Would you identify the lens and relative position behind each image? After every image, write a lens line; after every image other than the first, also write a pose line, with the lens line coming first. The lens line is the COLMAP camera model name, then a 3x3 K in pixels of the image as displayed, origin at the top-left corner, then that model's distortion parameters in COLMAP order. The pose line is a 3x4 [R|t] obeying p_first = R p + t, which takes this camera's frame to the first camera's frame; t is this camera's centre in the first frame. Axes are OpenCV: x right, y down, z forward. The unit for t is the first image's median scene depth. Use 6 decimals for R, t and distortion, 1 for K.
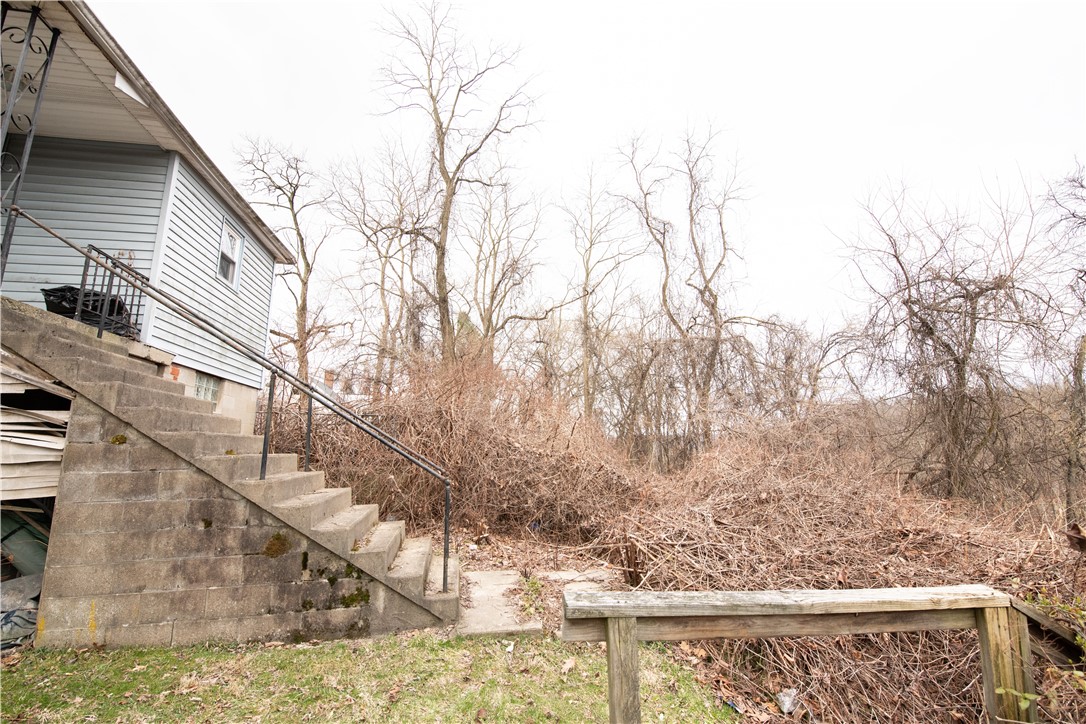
lens RADIAL K [[438.0, 0, 543.6], [0, 438.0, 365.3], [0, 0, 1]] dist [-0.020657, -0.000343]
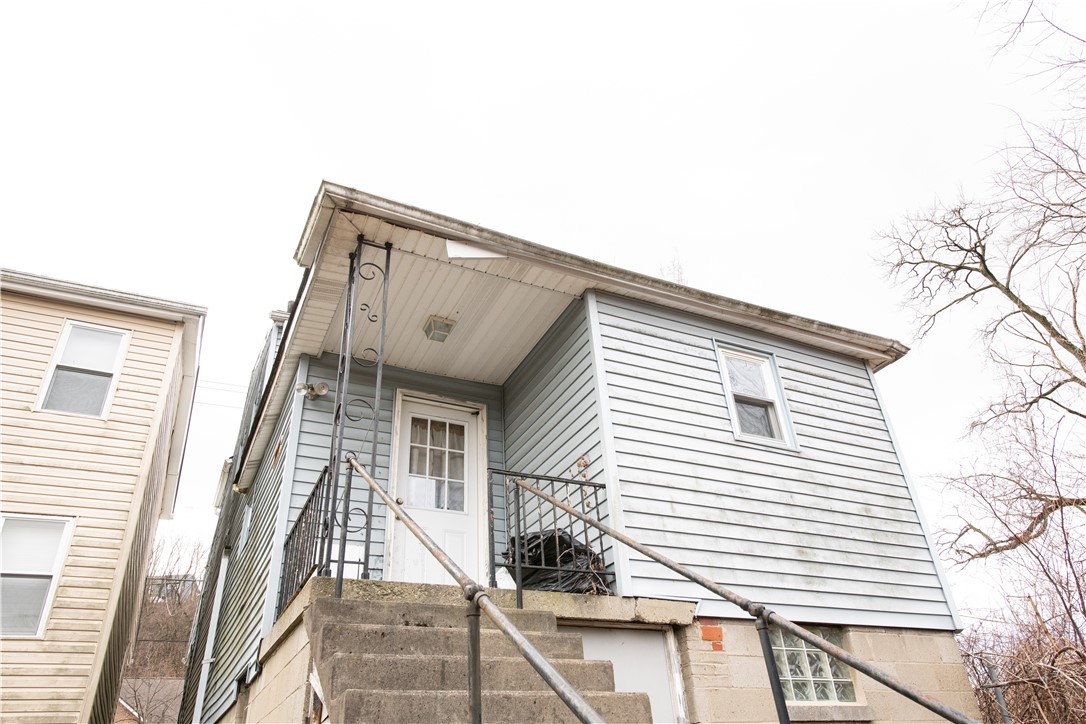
lens RADIAL K [[725.2, 0, 543.7], [0, 725.2, 360.1], [0, 0, 1]] dist [0.002079, 0.002507]
pose [[0.255342, -0.504623, -0.824716, -0.009158], [0.230103, 0.860200, -0.455091, 0.084307], [0.939070, -0.073566, 0.335761, 0.542602]]
